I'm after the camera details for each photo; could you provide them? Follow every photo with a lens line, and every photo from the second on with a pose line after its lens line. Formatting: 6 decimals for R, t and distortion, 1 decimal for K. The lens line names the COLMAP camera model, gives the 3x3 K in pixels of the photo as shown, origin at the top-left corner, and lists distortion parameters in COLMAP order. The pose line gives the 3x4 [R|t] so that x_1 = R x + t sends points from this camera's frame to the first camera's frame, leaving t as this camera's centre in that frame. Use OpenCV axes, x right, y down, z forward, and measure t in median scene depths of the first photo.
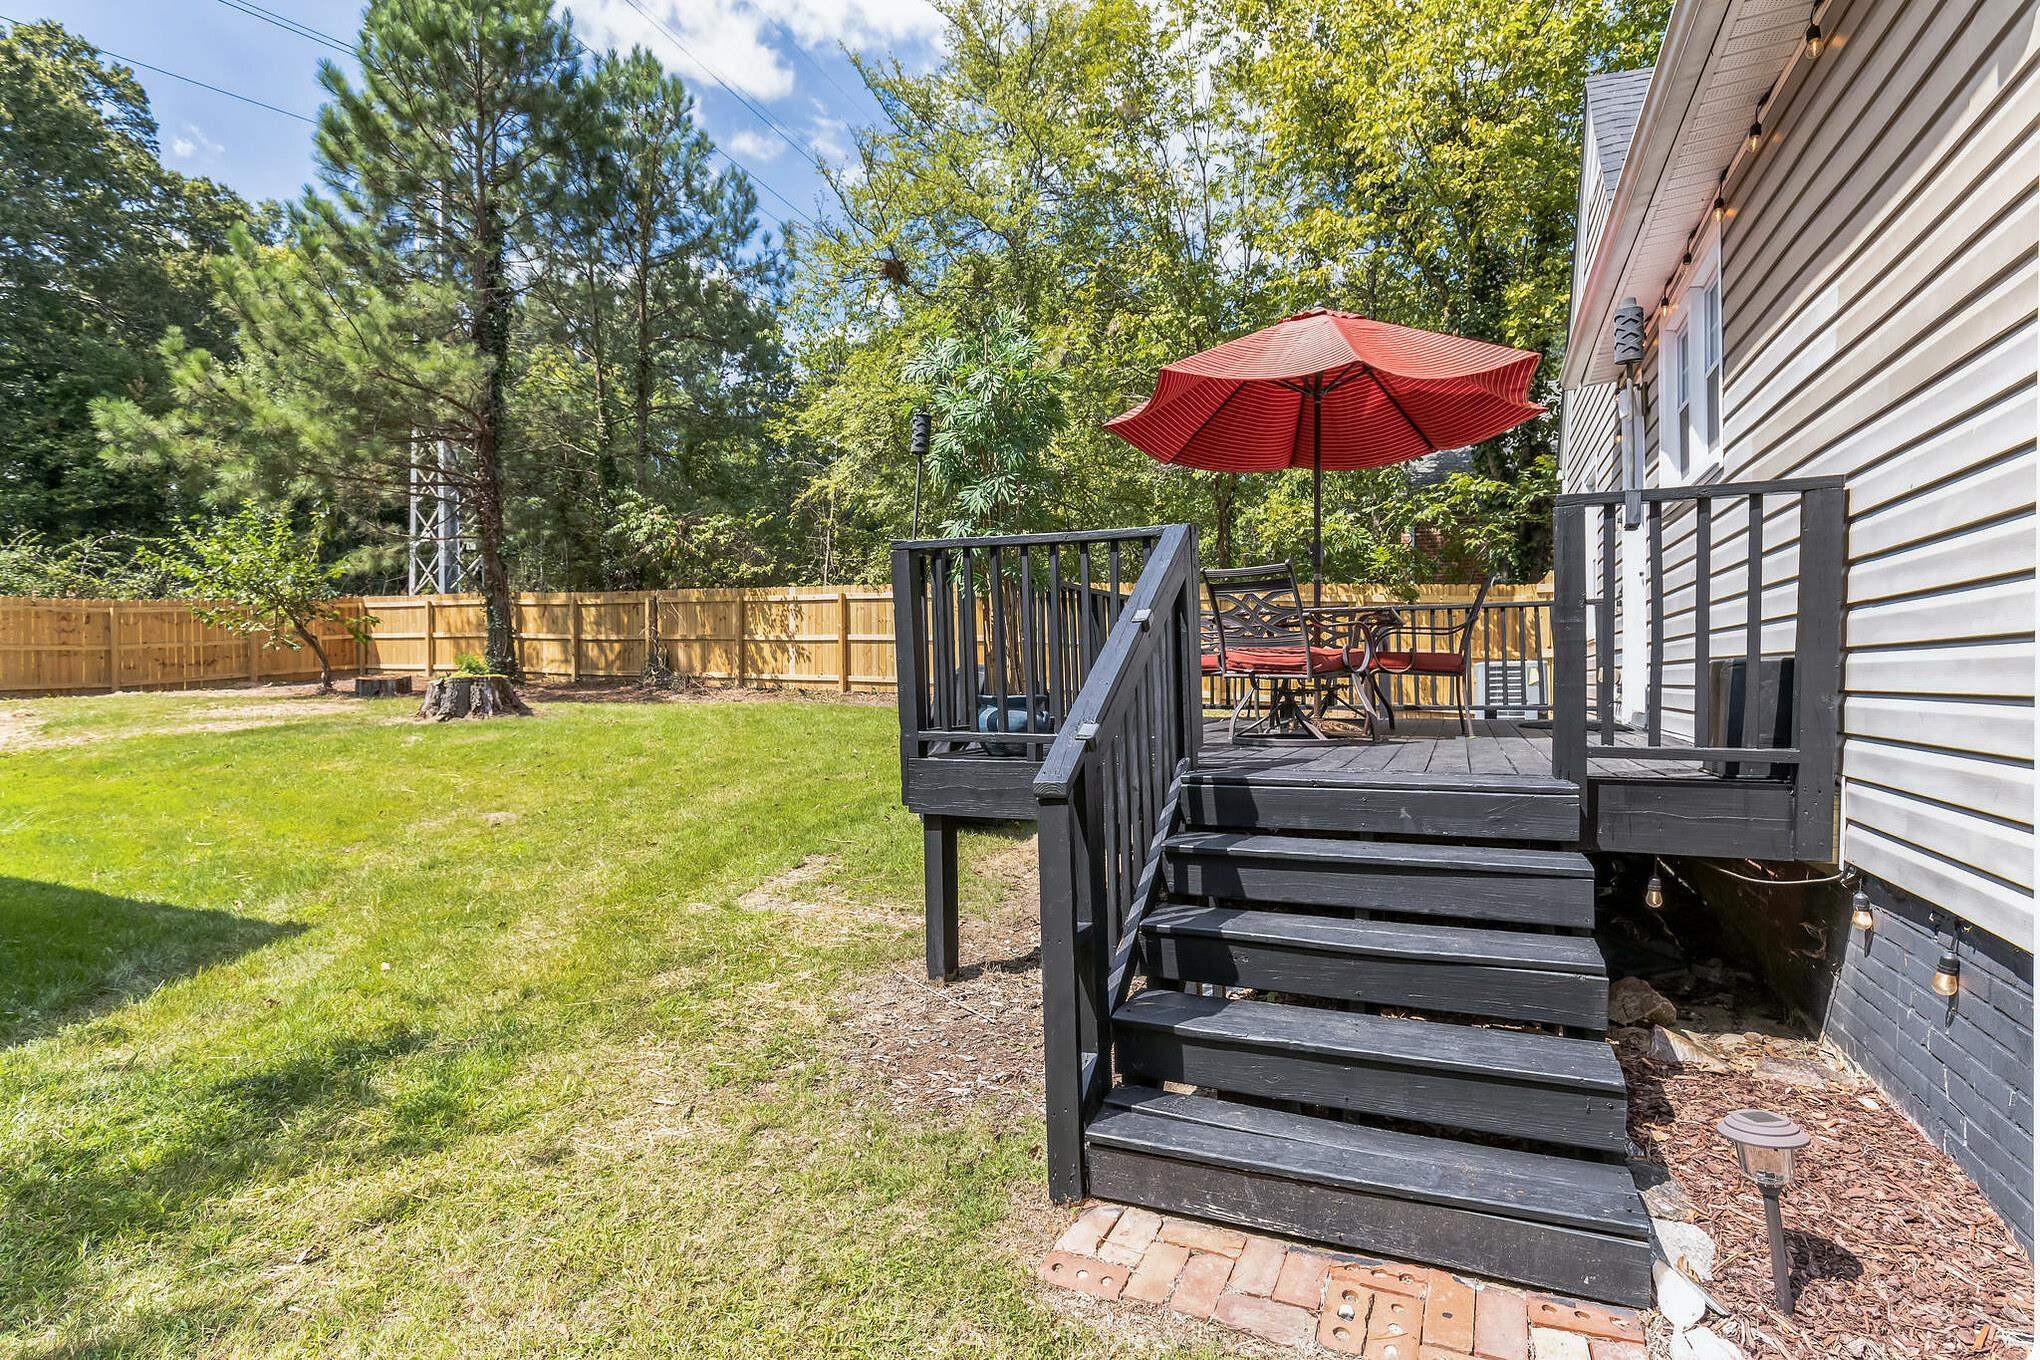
lens RADIAL K [[1058.9, 0, 1012.3], [0, 1058.9, 682.2], [0, 0, 1]] dist [0.001582, -0.000239]
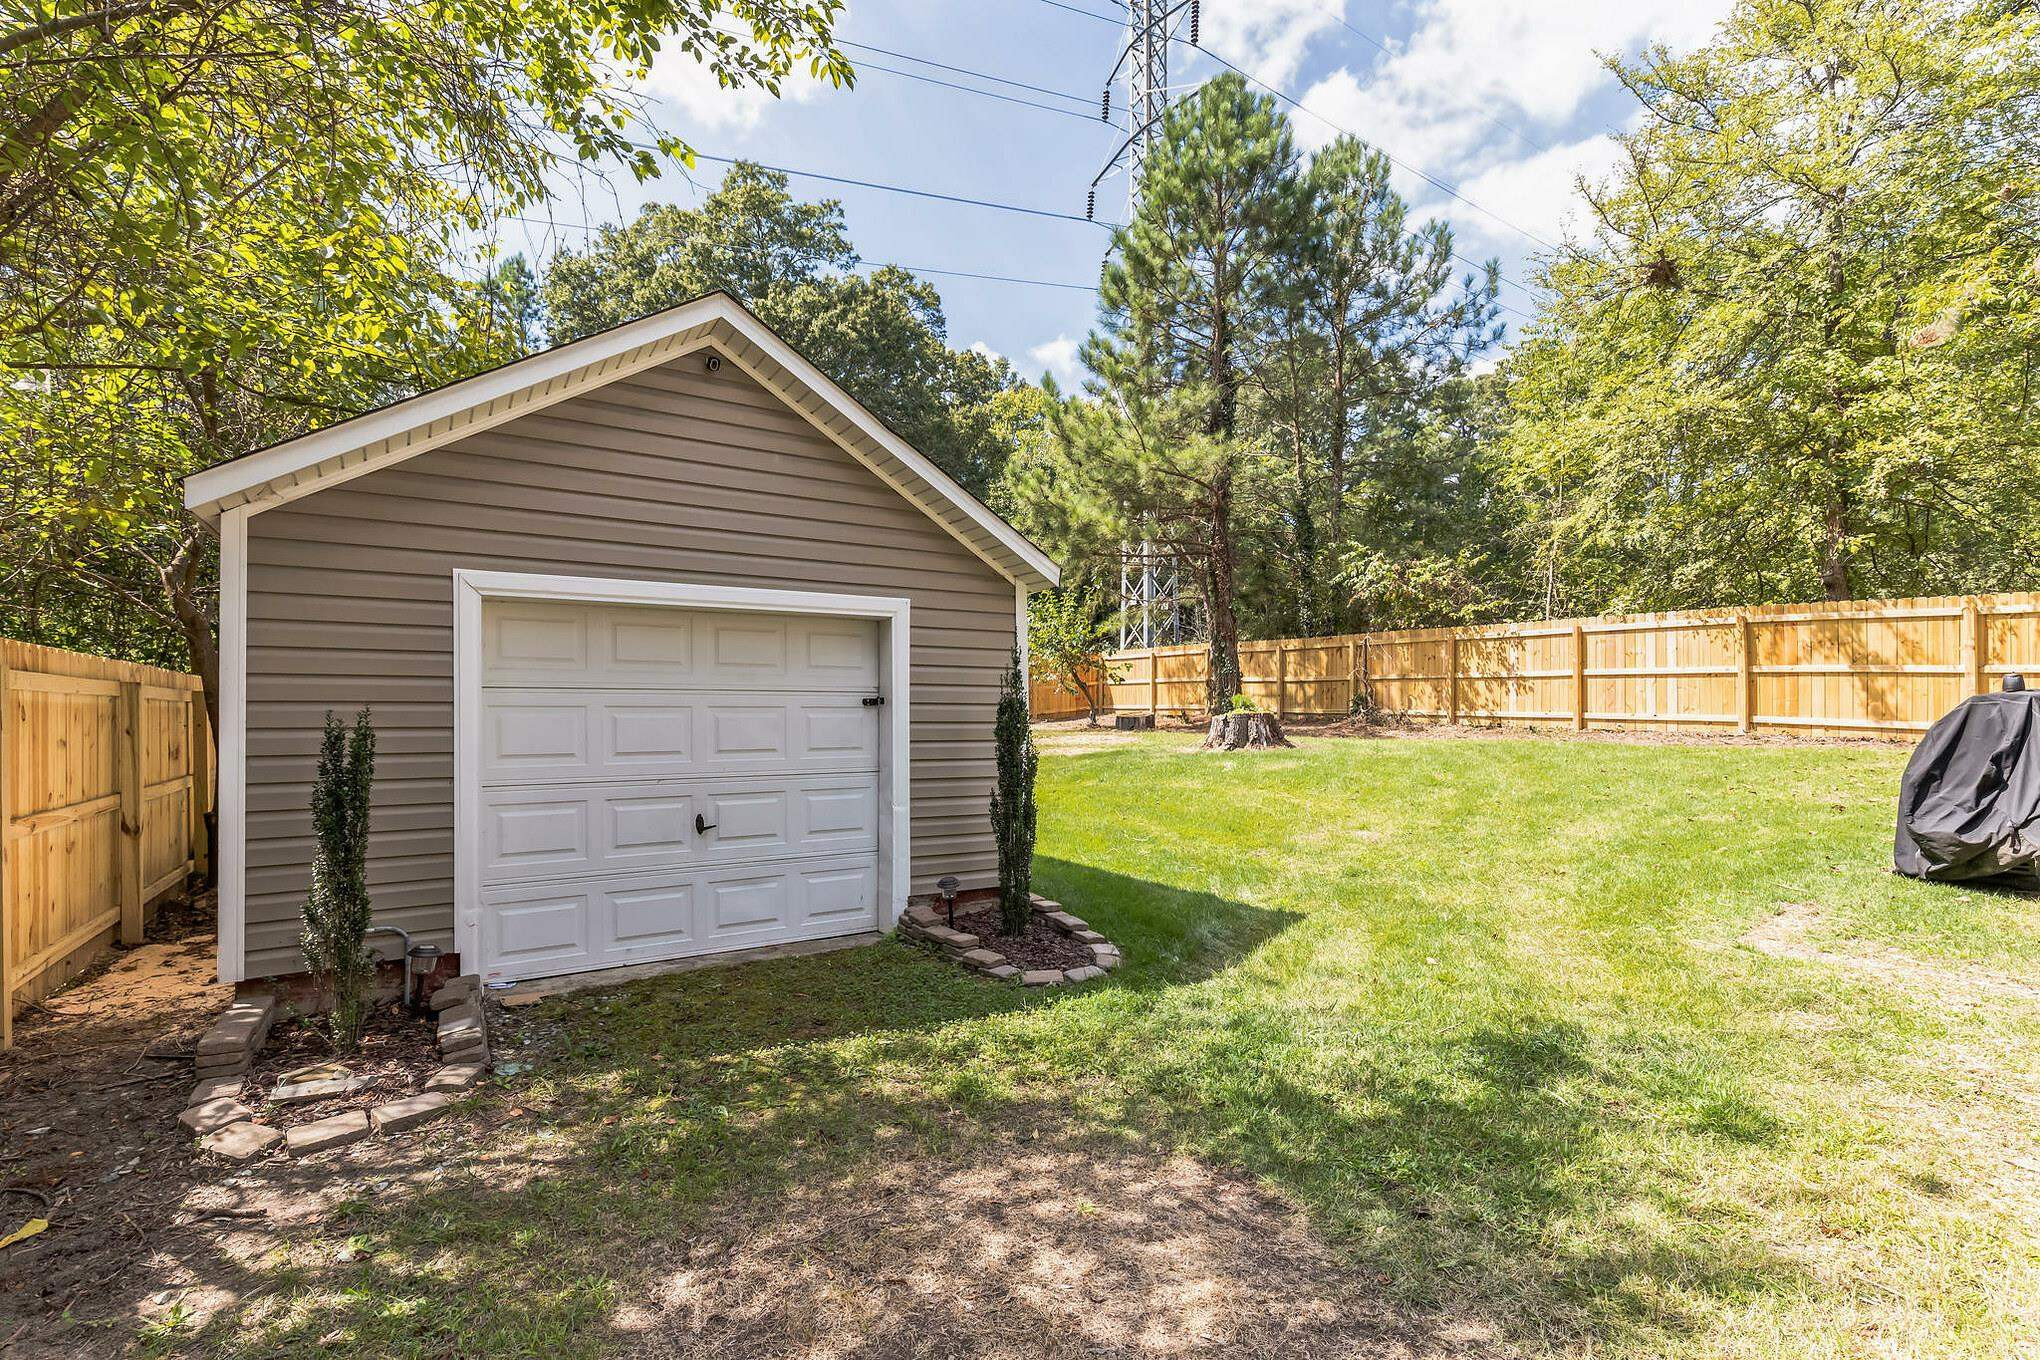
lens RADIAL K [[961.0, 0, 951.0], [0, 961.0, 711.7], [0, 0, 1]] dist [0.014463, -0.004661]
pose [[0.821335, -0.003881, -0.570432, -0.127839], [-0.002854, 0.999936, -0.010912, 0.004555], [0.570438, 0.010591, 0.821272, -0.042134]]
